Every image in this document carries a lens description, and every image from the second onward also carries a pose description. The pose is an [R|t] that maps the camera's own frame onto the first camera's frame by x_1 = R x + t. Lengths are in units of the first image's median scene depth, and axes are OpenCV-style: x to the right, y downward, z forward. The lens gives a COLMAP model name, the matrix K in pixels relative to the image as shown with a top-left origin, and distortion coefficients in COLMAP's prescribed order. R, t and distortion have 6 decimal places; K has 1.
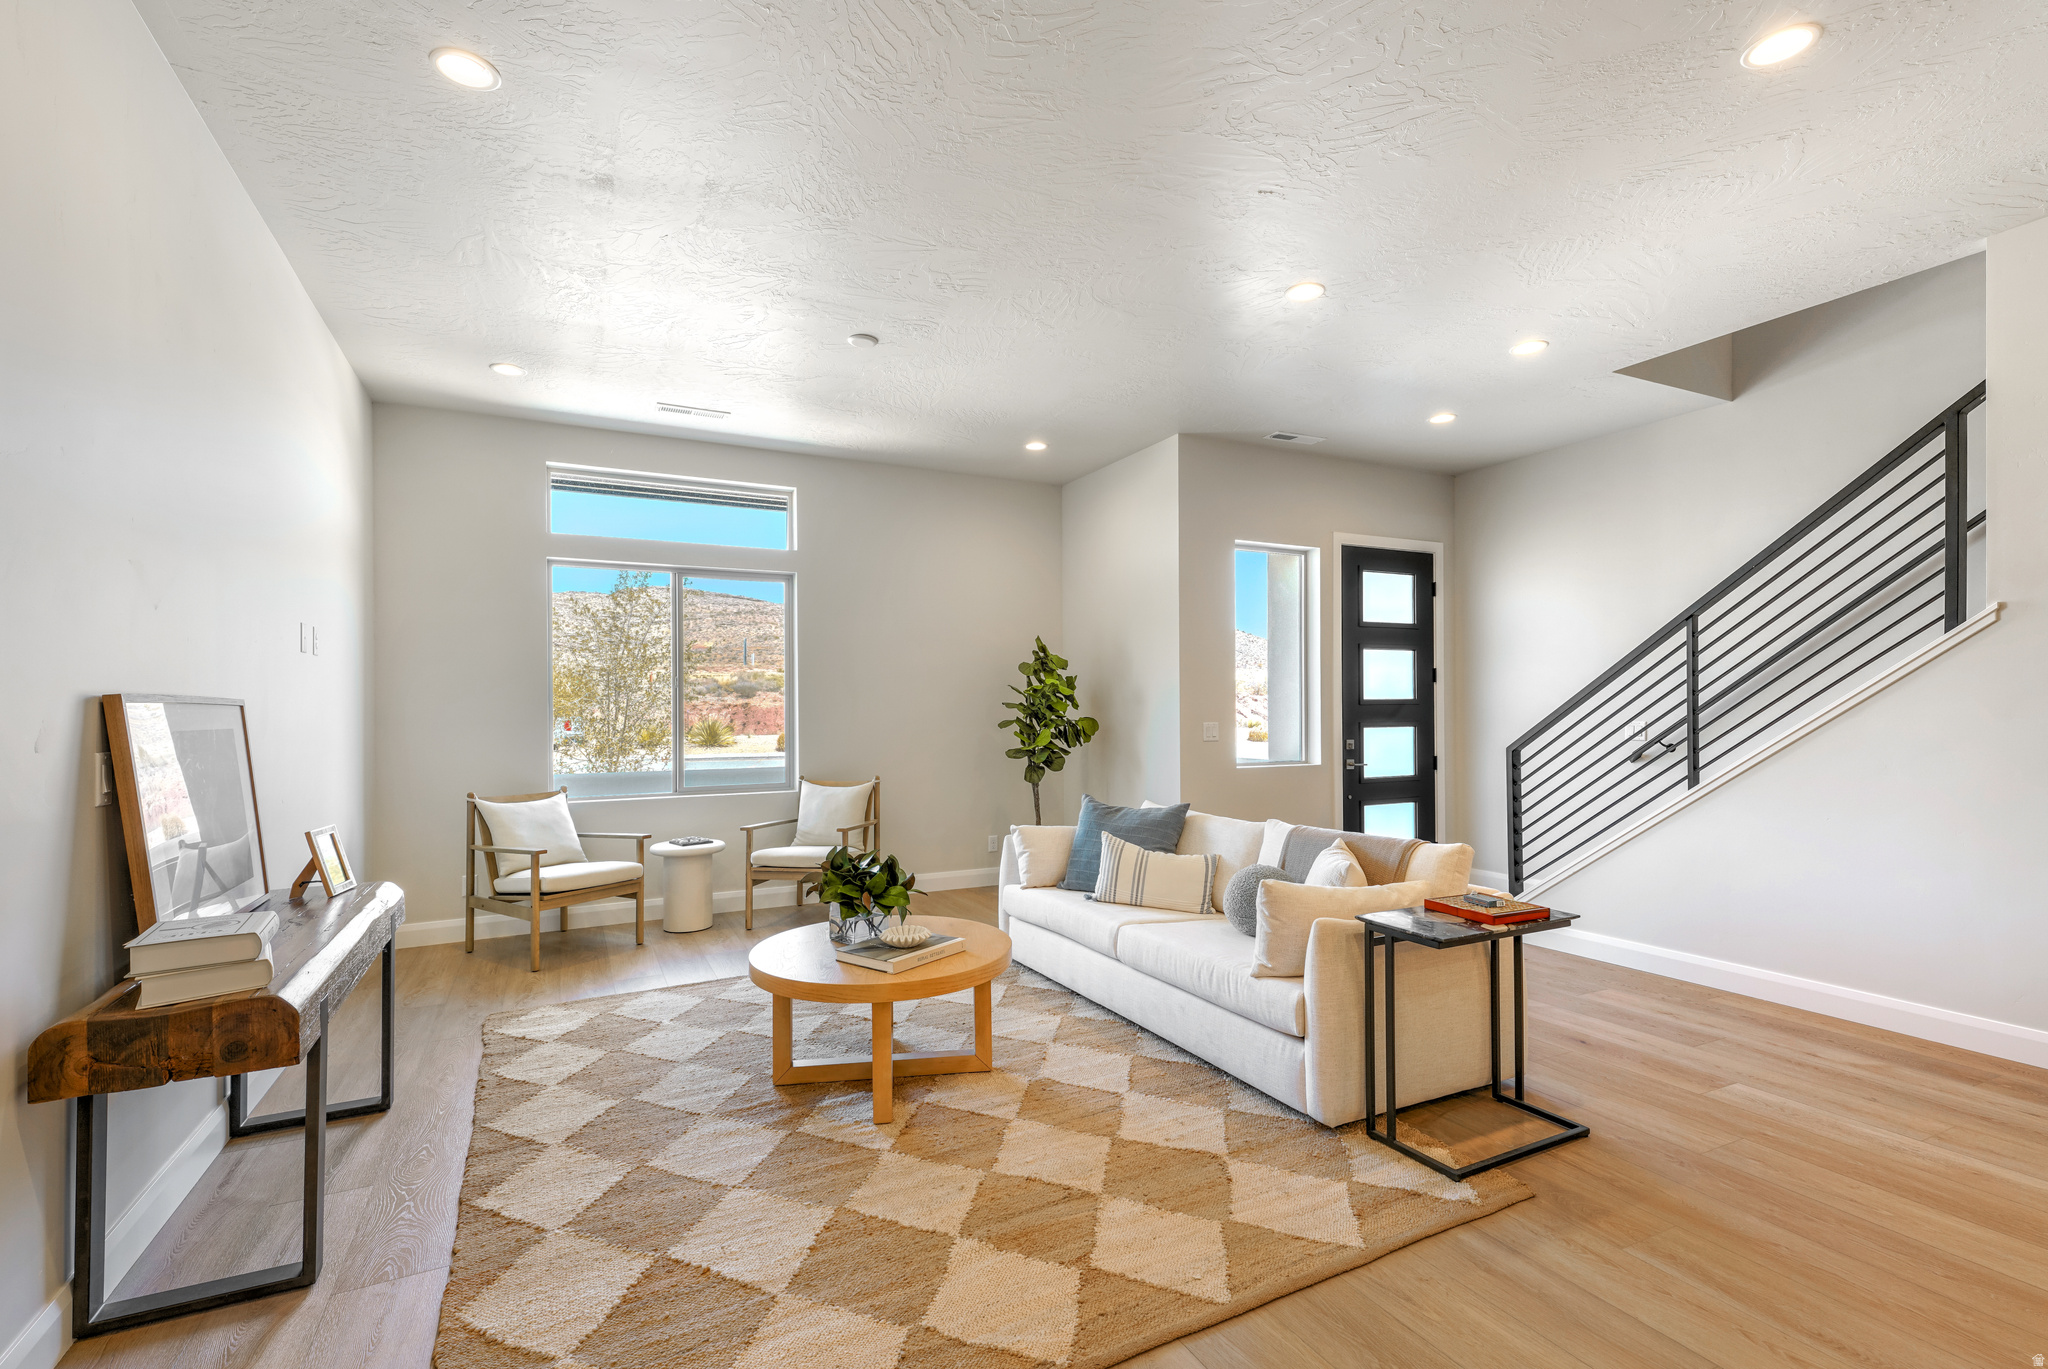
lens RADIAL K [[908.7, 0, 1033.0], [0, 908.7, 689.9], [0, 0, 1]] dist [0.024276, -0.000775]
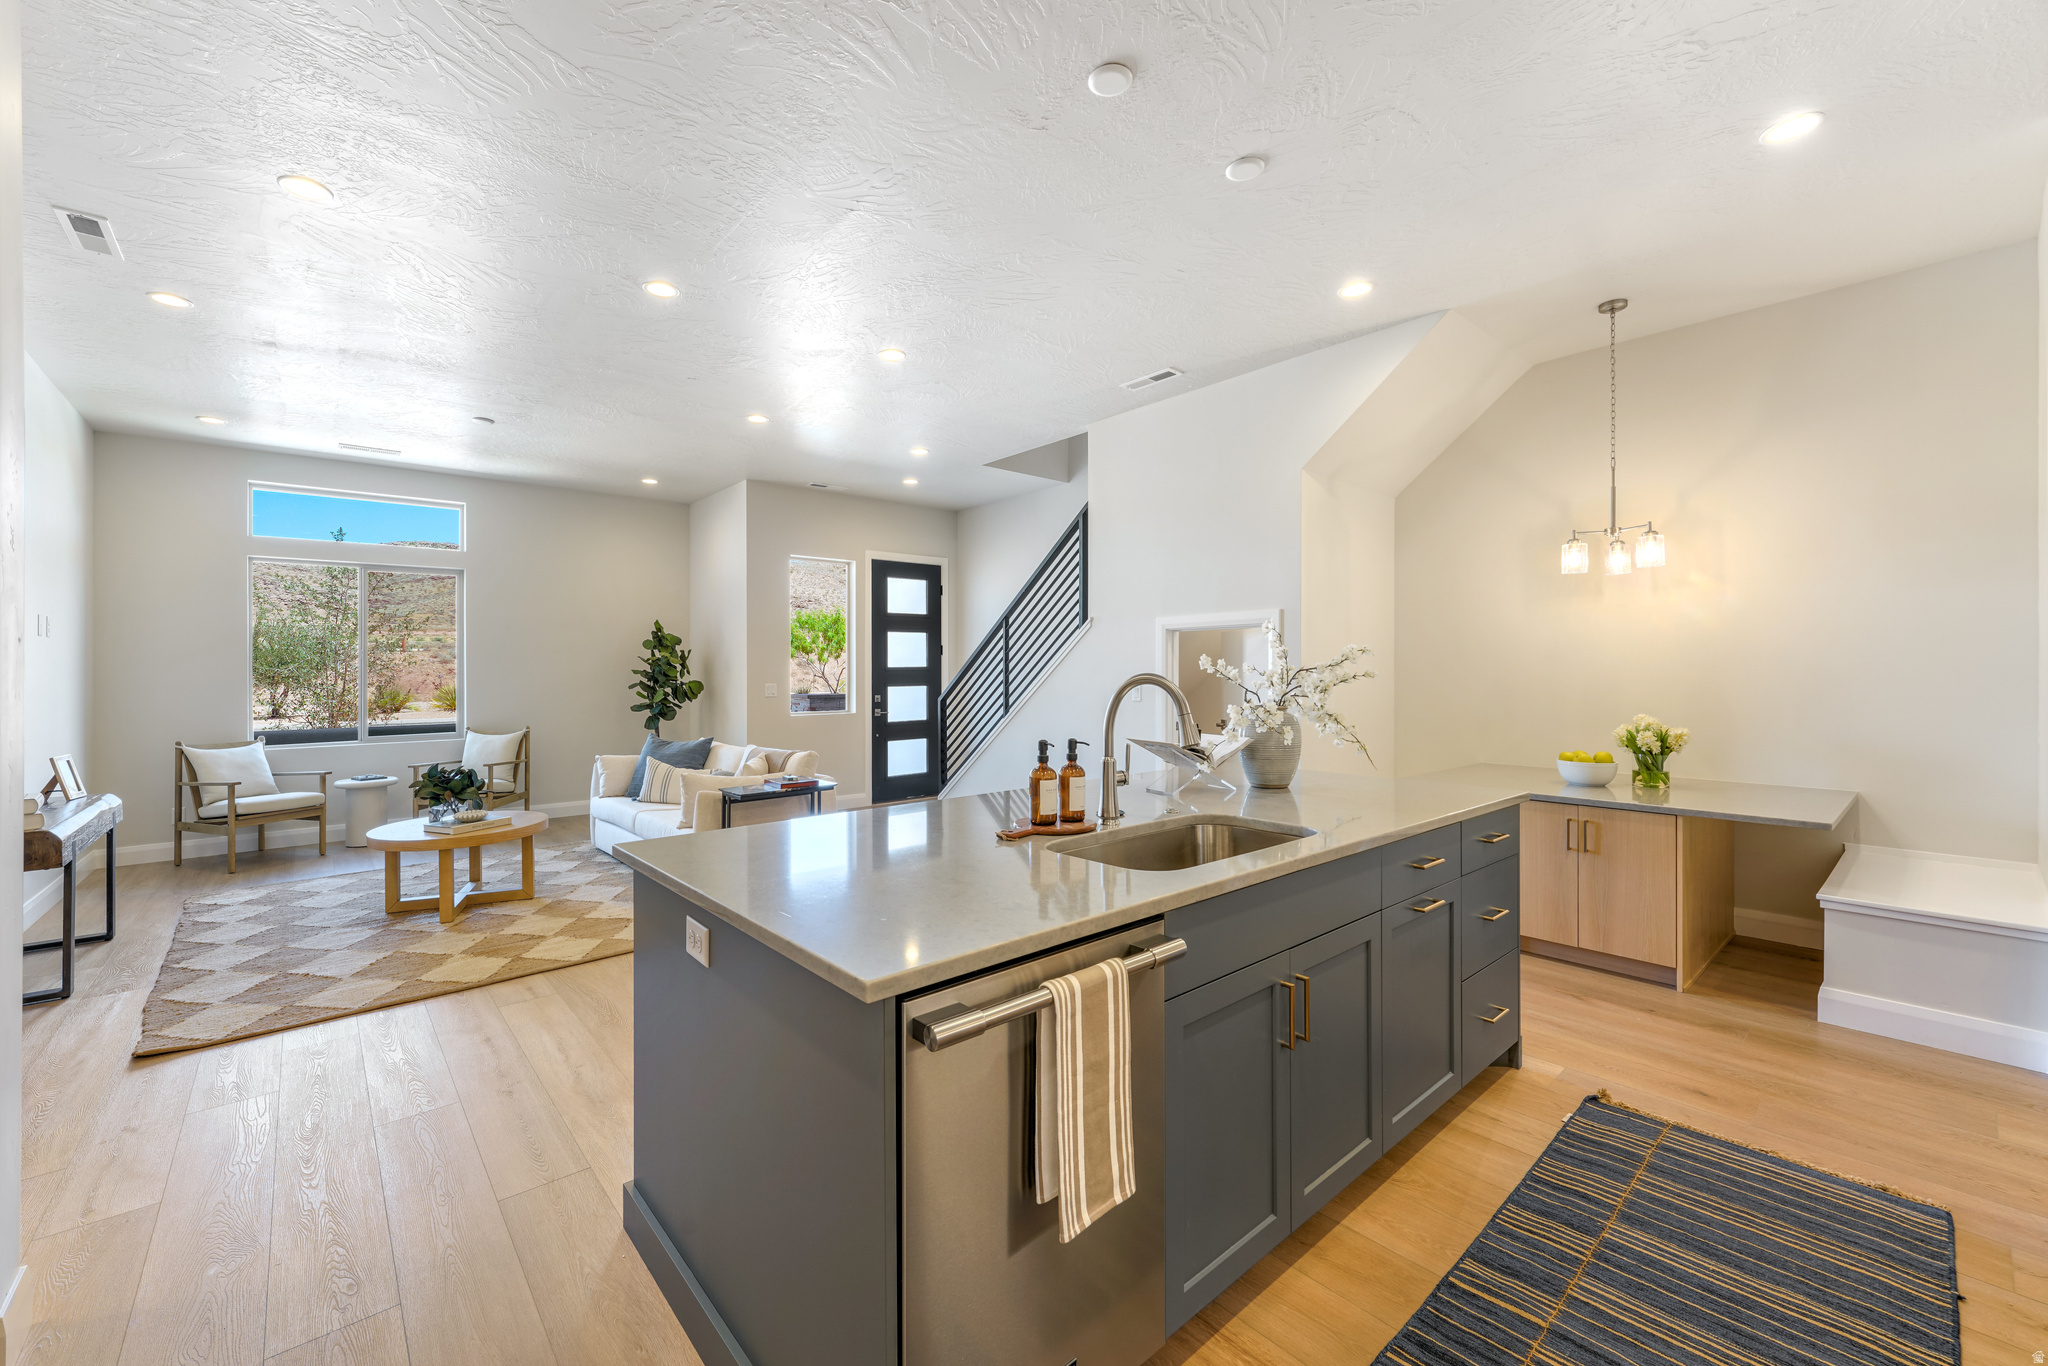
lens RADIAL K [[816.9, 0, 906.9], [0, 816.9, 650.8], [0, 0, 1]] dist [0.002208, -0.000509]
pose [[0.985856, 0.001331, 0.167589, 0.200134], [-0.000381, 0.999984, -0.005704, -0.008575], [-0.167594, 0.005560, 0.985840, -0.300411]]
